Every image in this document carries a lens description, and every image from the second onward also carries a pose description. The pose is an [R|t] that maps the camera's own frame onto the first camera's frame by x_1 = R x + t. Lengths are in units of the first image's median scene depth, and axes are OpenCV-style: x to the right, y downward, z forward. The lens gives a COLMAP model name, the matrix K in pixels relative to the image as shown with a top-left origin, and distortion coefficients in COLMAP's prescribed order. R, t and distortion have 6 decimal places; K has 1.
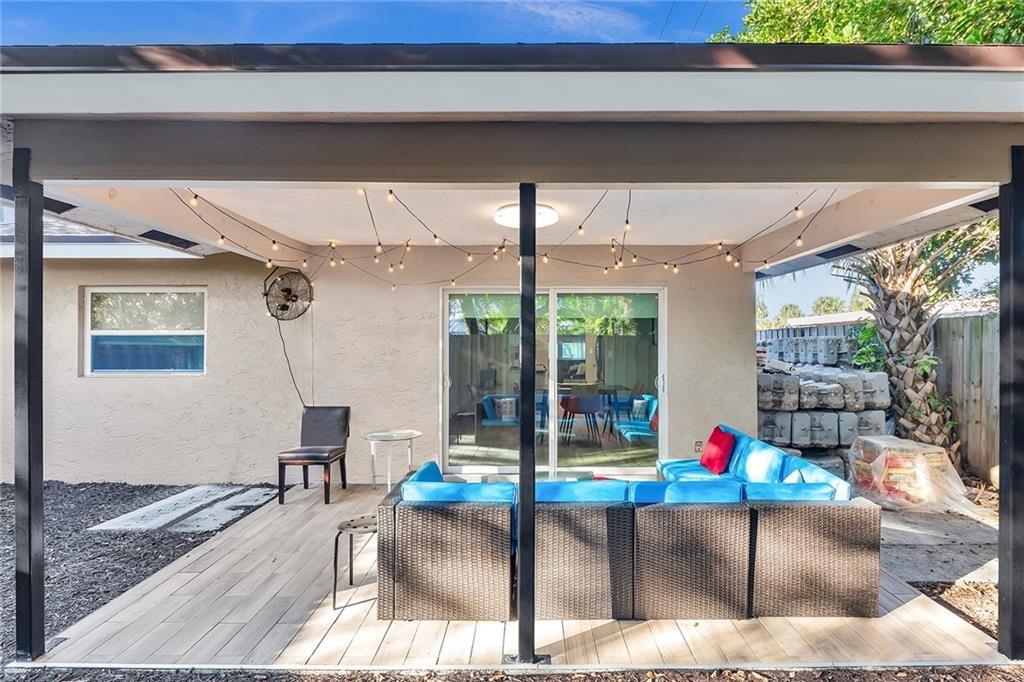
lens RADIAL K [[513.9, 0, 512.0], [0, 513.9, 341.0], [0, 0, 1]] dist [0.001382, 0.000076]
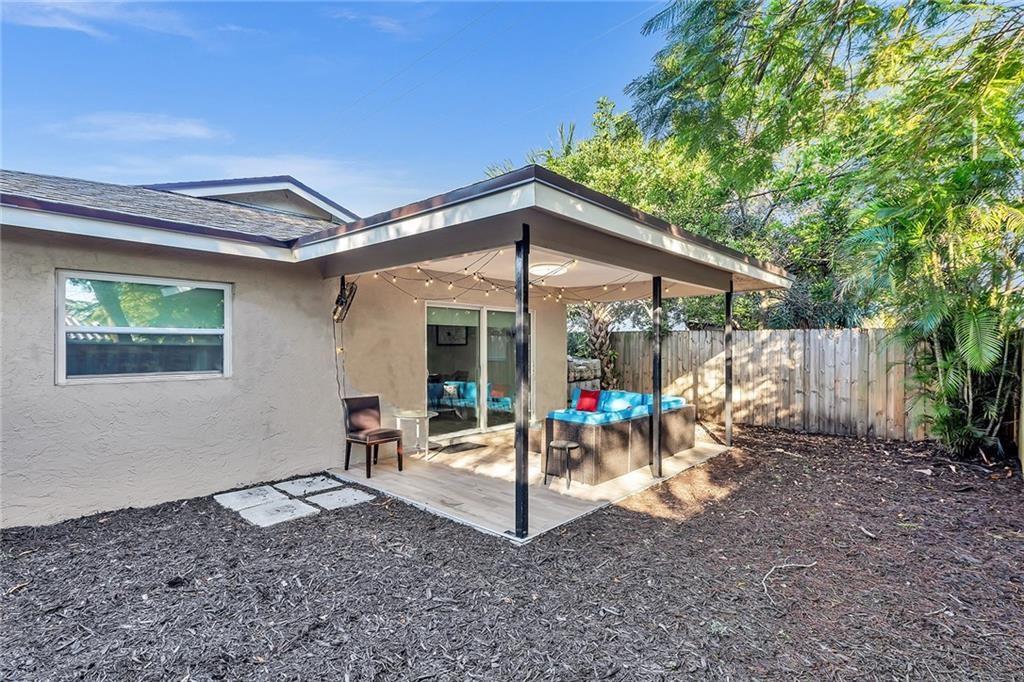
lens RADIAL K [[513.9, 0, 512.0], [0, 513.9, 341.0], [0, 0, 1]] dist [0.001382, 0.000076]
pose [[0.653875, 0.006943, 0.756571, -0.971682], [-0.007918, 0.999966, -0.002334, -0.001376], [-0.756561, -0.004465, 0.653908, -0.026952]]
